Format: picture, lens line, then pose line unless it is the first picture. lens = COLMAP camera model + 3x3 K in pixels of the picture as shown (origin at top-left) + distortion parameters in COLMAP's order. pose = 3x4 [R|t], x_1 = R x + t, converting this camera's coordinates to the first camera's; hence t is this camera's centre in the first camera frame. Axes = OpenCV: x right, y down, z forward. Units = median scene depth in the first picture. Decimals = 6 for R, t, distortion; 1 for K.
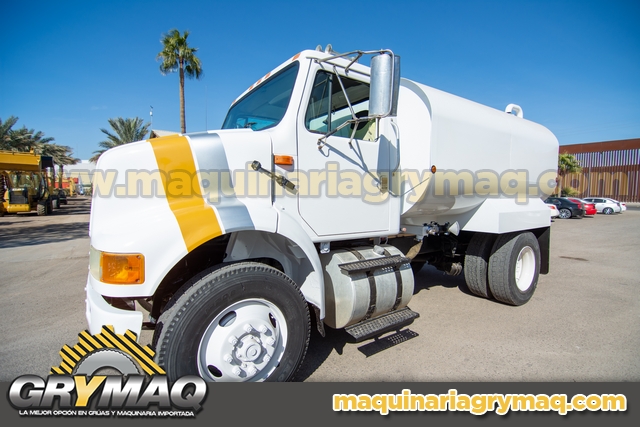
lens RADIAL K [[307.2, 0, 322.3], [0, 307.2, 212.1], [0, 0, 1]] dist [-0.022291, -0.001369]
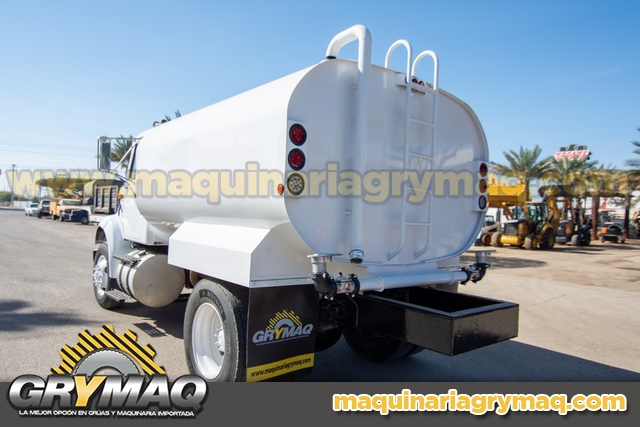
lens RADIAL K [[437.6, 0, 320.0], [0, 437.6, 213.5], [0, 0, 1]] dist [-0.013237, -0.002520]
pose [[0.075261, -0.006202, -0.997145, 1.643887], [-0.105433, 0.994326, -0.014142, -0.062351], [0.991574, 0.106196, 0.074180, 1.238244]]
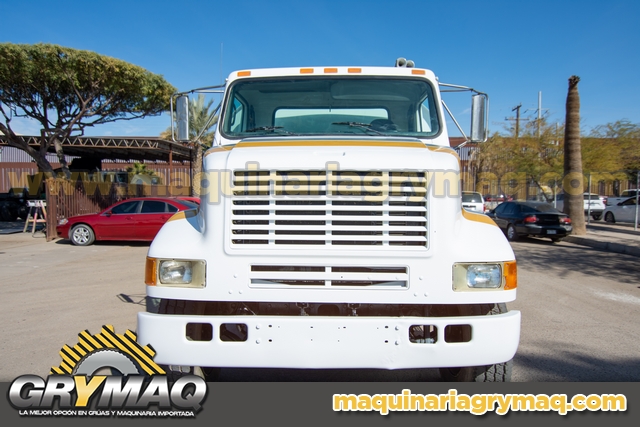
lens RADIAL K [[437.6, 0, 320.0], [0, 437.6, 213.5], [0, 0, 1]] dist [-0.013237, -0.002520]
pose [[0.591784, -0.045185, 0.804829, -1.036654], [0.054109, 0.998403, 0.016266, -0.042767], [-0.804278, 0.033922, 0.593284, 0.268291]]
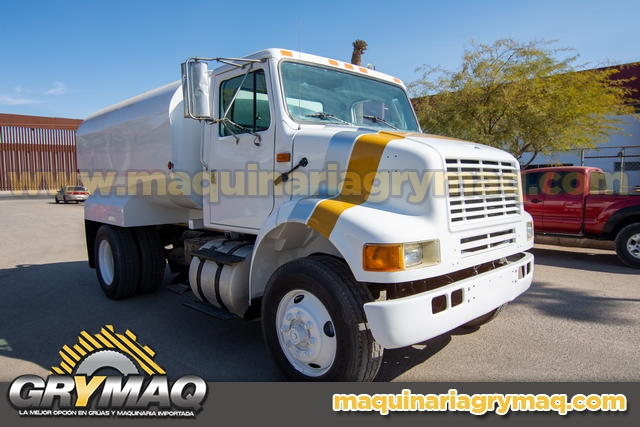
lens RADIAL K [[437.6, 0, 320.0], [0, 437.6, 213.5], [0, 0, 1]] dist [-0.013237, -0.002520]
pose [[-0.158841, -0.082585, 0.983844, -1.301941], [0.069227, 0.993111, 0.094540, -0.097515], [-0.984874, 0.083126, -0.152029, 1.124669]]
